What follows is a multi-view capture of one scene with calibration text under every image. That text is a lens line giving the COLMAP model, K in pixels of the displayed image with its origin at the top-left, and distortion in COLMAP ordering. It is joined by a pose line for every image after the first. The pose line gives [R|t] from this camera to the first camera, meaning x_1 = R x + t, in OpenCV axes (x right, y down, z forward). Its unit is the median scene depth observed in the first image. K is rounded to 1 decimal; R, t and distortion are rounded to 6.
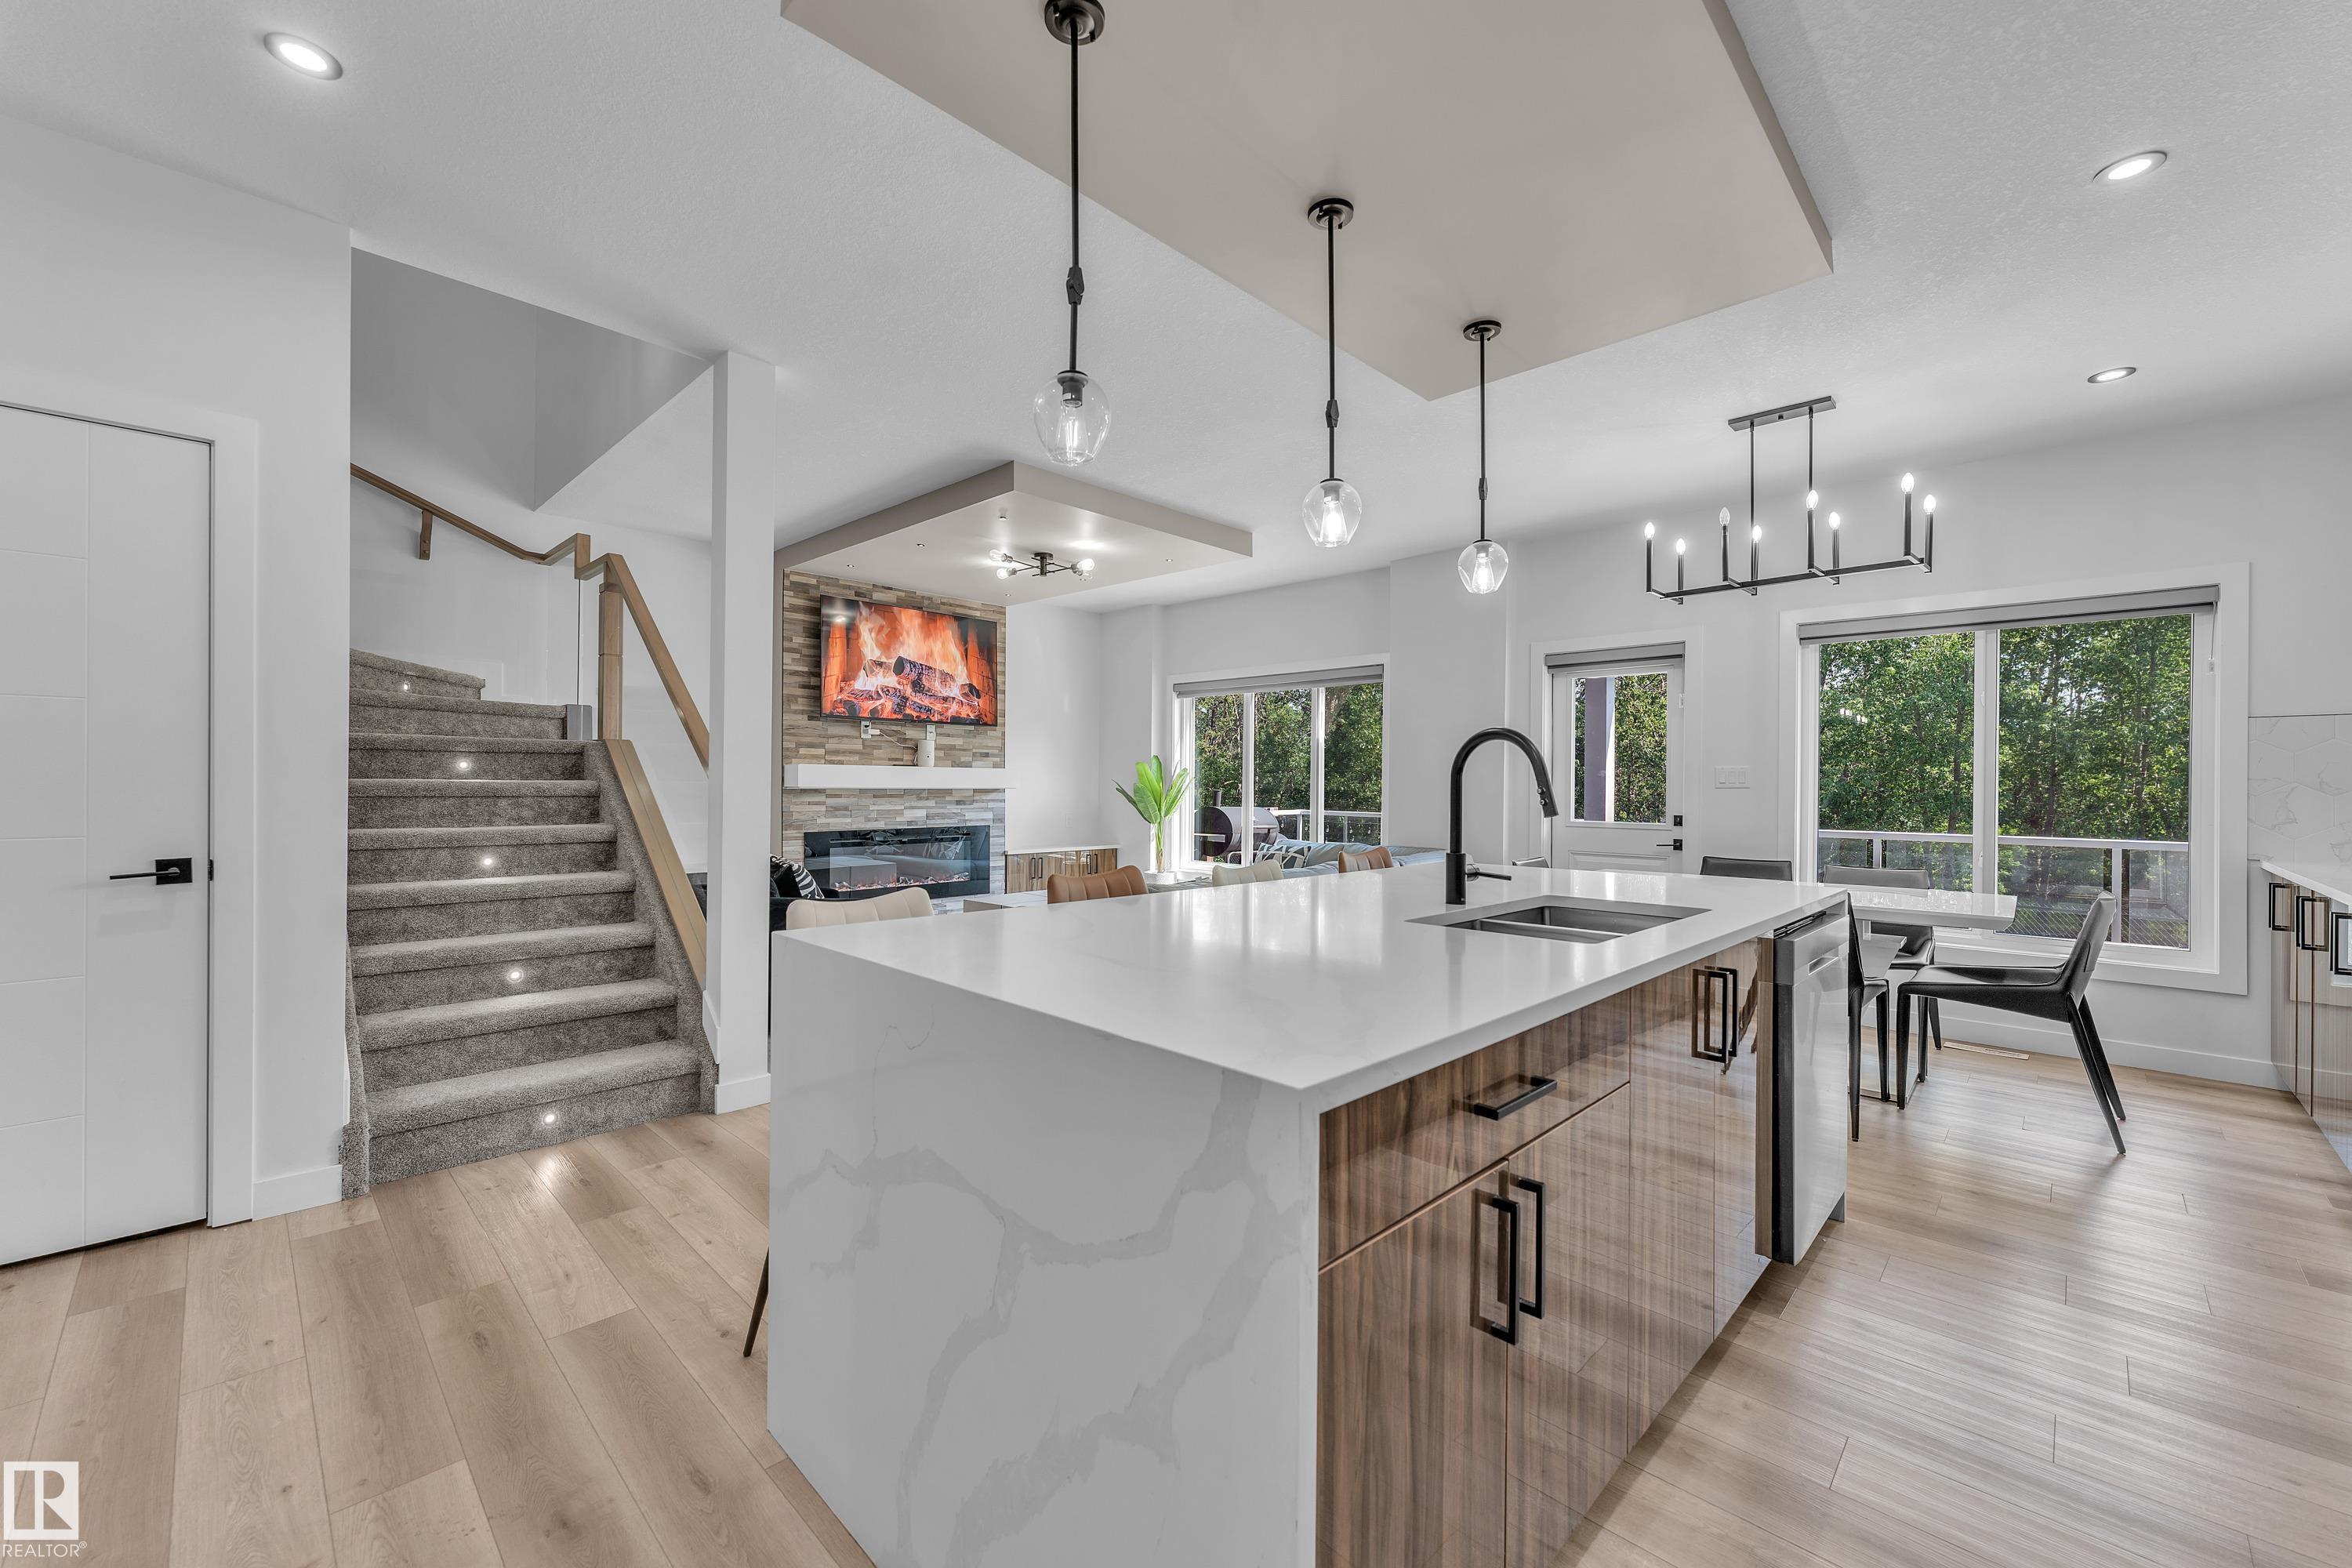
lens RADIAL K [[931.4, 0, 1158.6], [0, 931.4, 781.8], [0, 0, 1]] dist [0.000781, -0.000171]
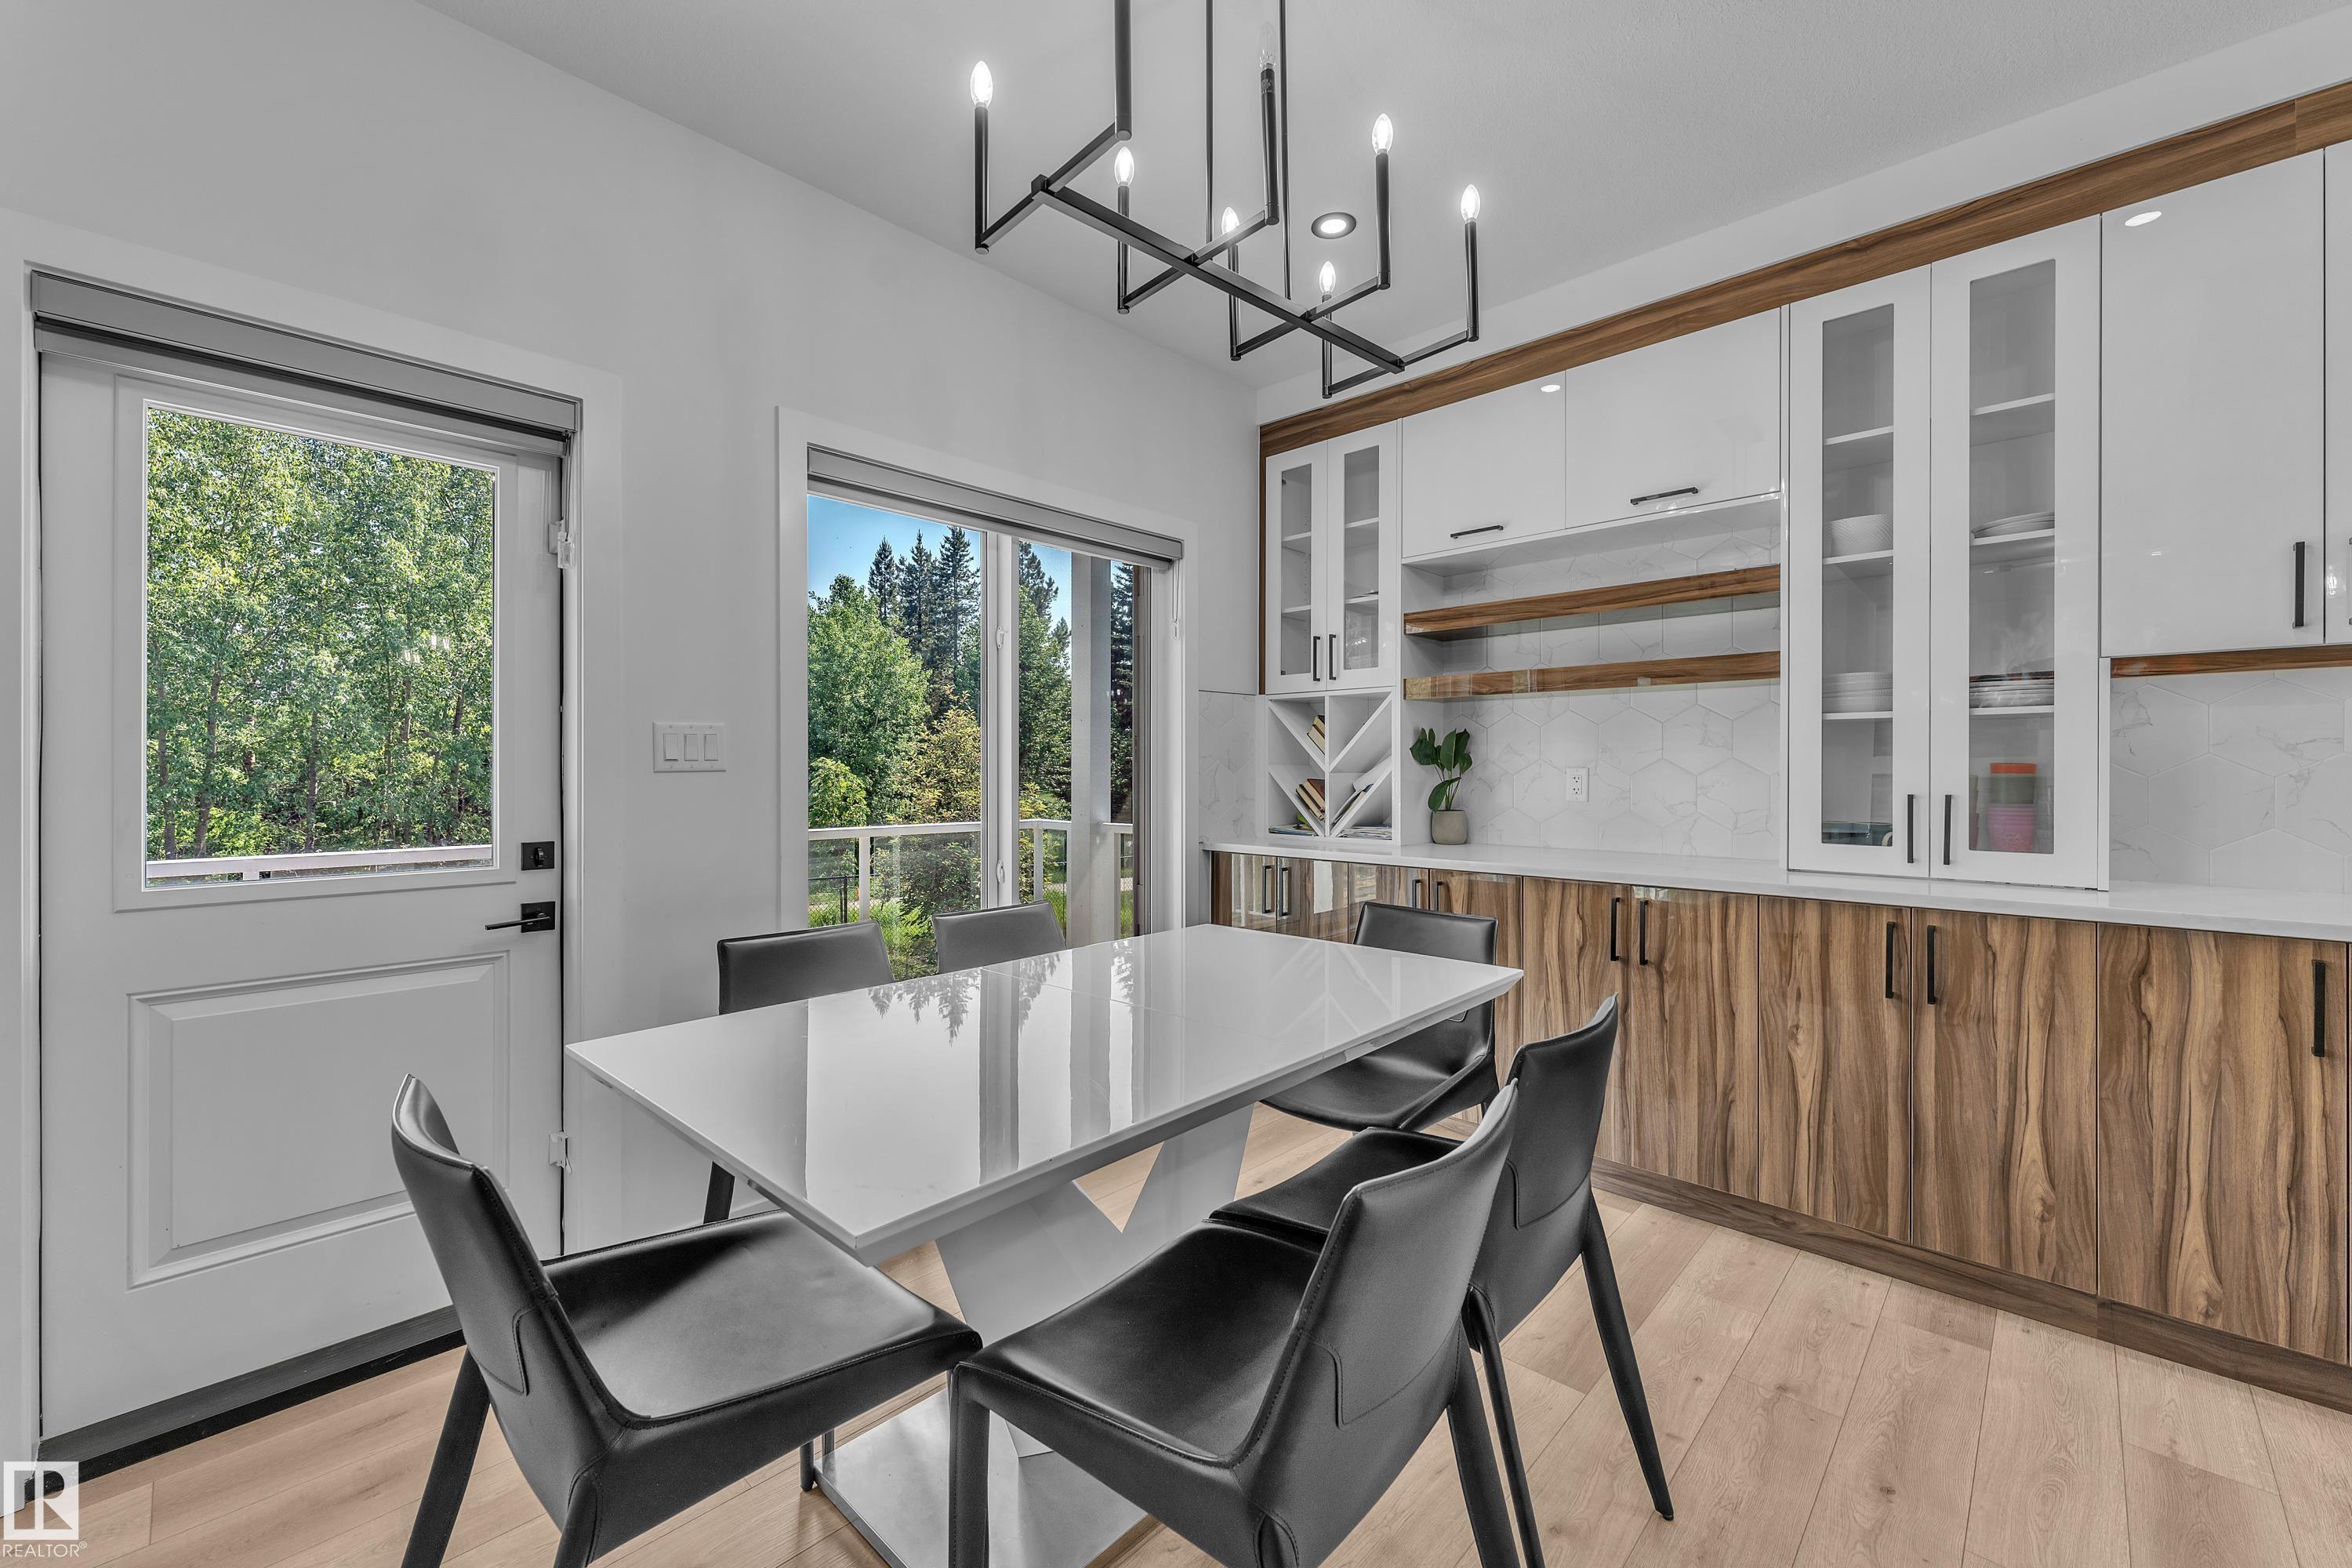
lens RADIAL K [[935.7, 0, 1155.1], [0, 935.7, 767.3], [0, 0, 1]] dist [0.000417, 0.000002]
pose [[-0.007457, -0.005869, 0.999955, 0.131722], [-0.001115, 0.999982, 0.005861, 0.001877], [-0.999972, -0.001071, -0.007464, 0.603490]]
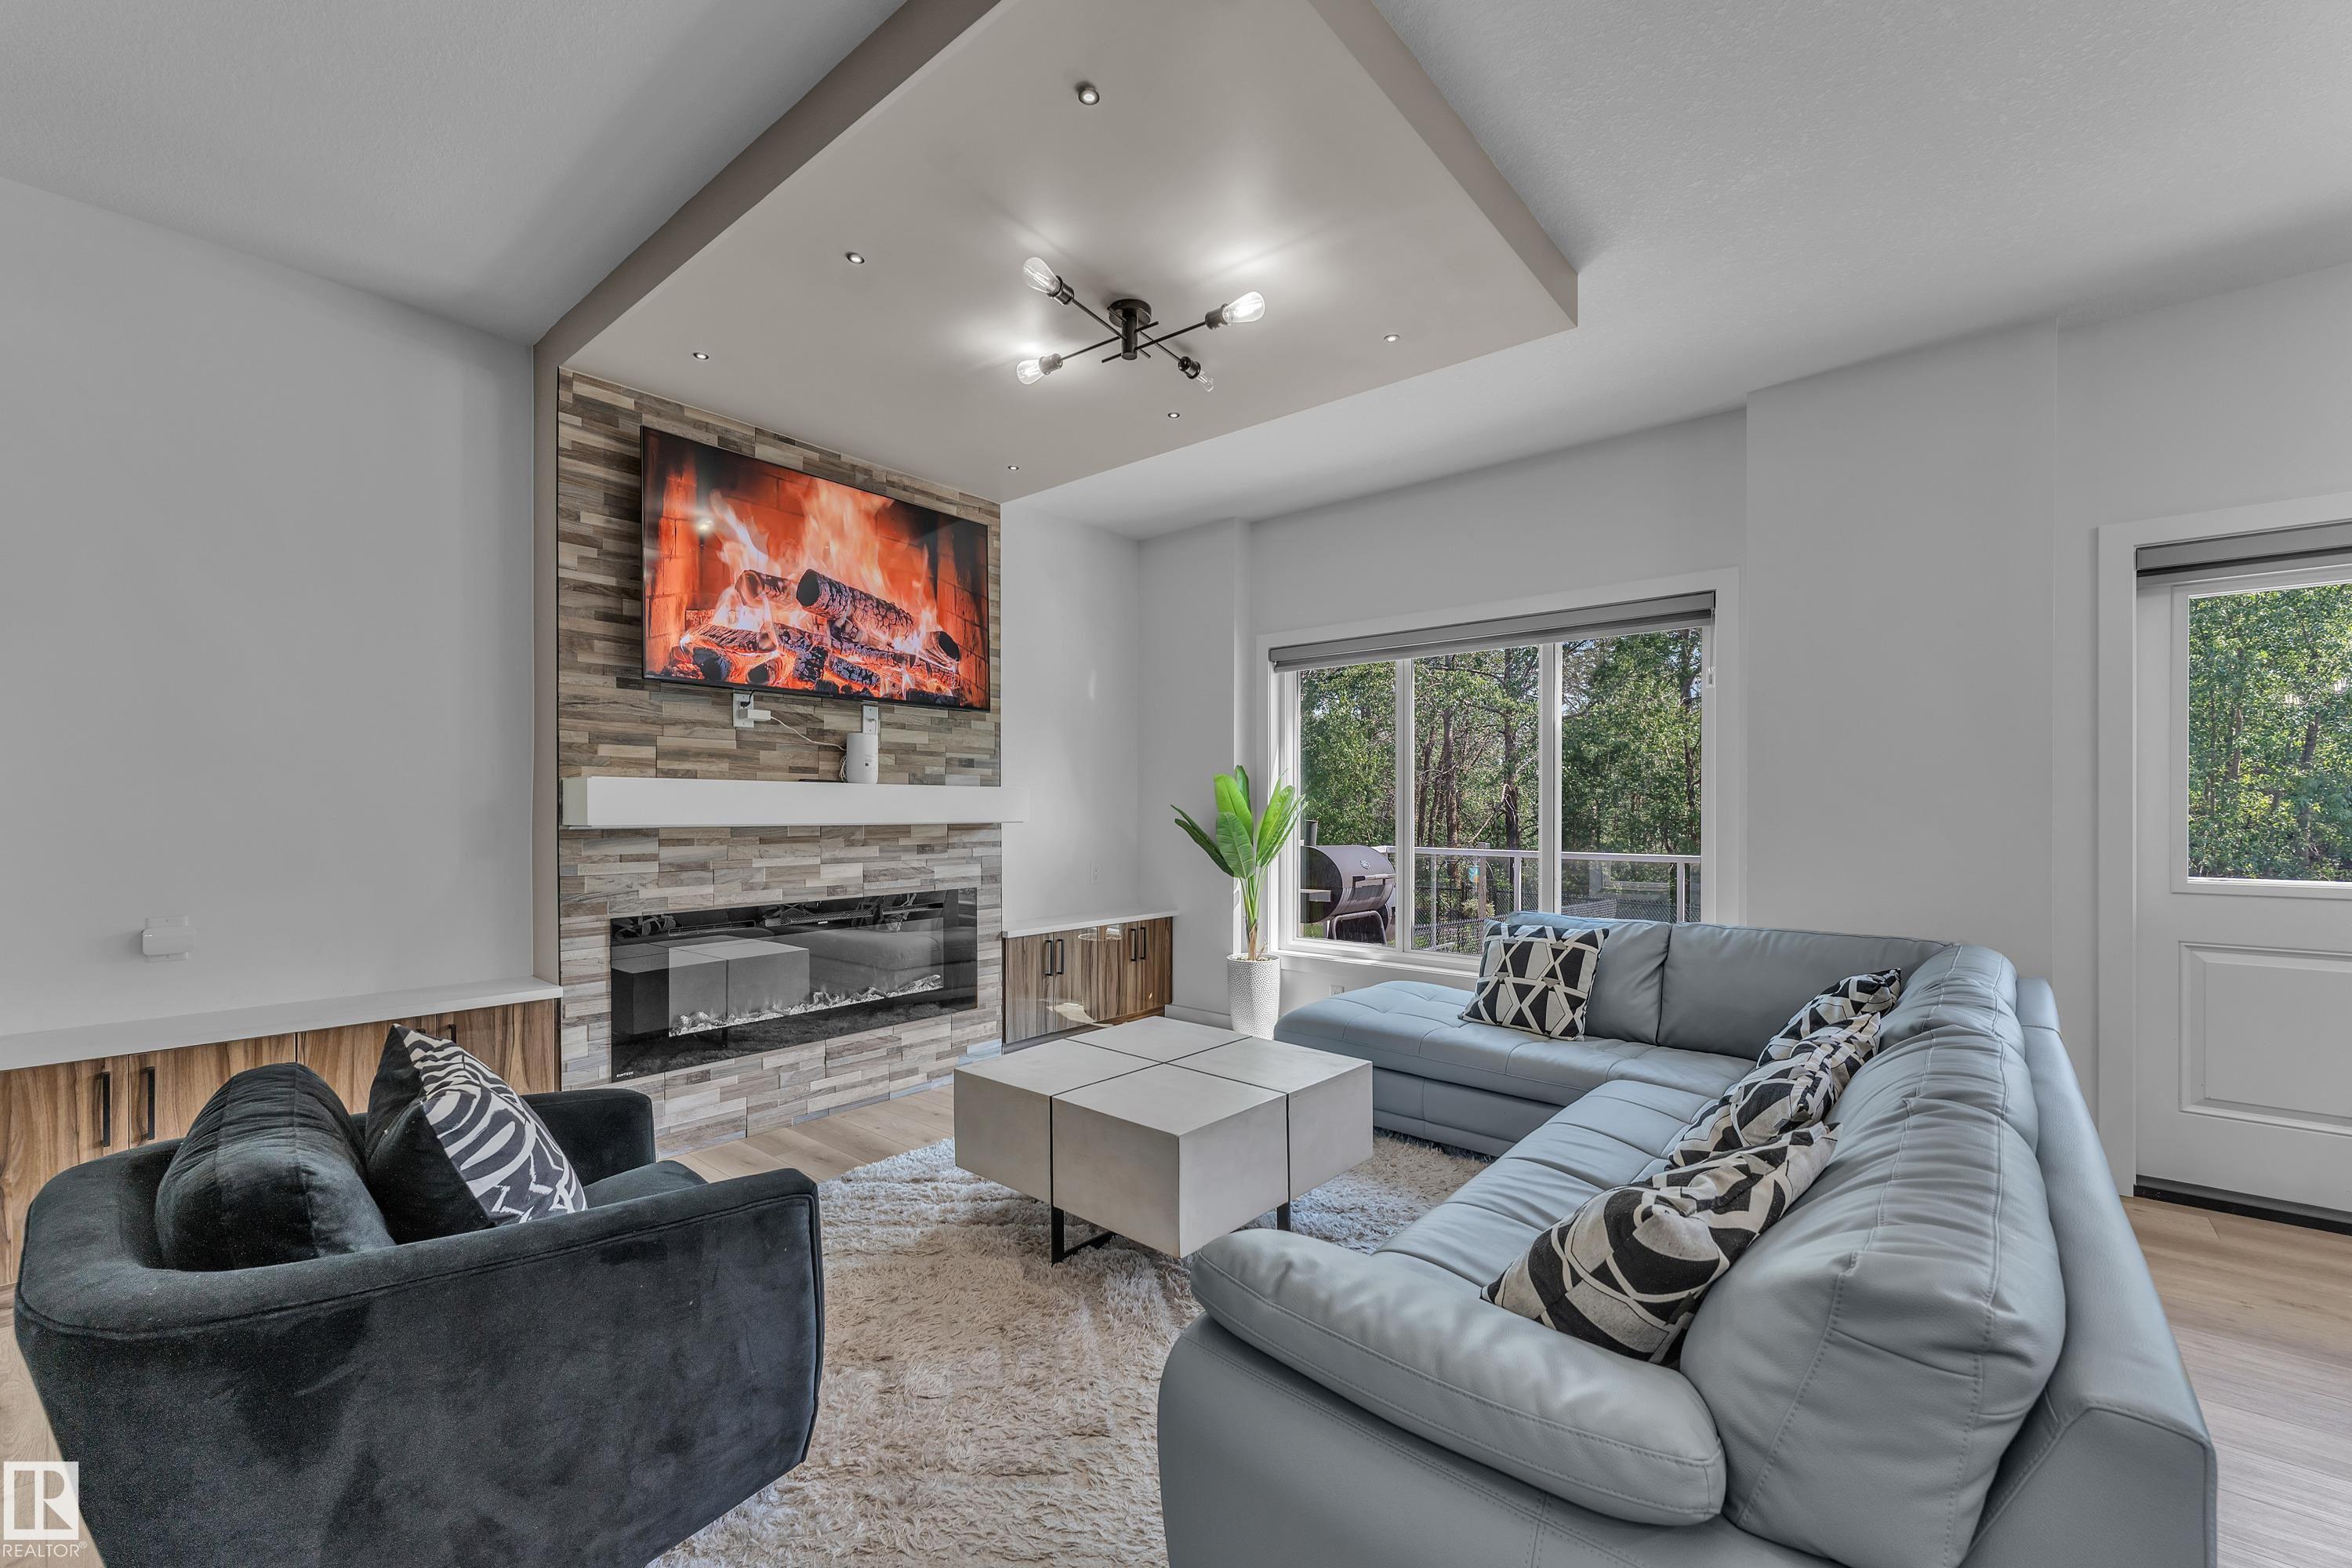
lens RADIAL K [[951.0, 0, 1150.8], [0, 951.0, 808.2], [0, 0, 1]] dist [0.000720, 0.000000]
pose [[0.997834, -0.007280, 0.065380, -0.125542], [0.007253, 0.999973, 0.000654, -0.001350], [-0.065383, -0.000179, 0.997860, 0.464268]]
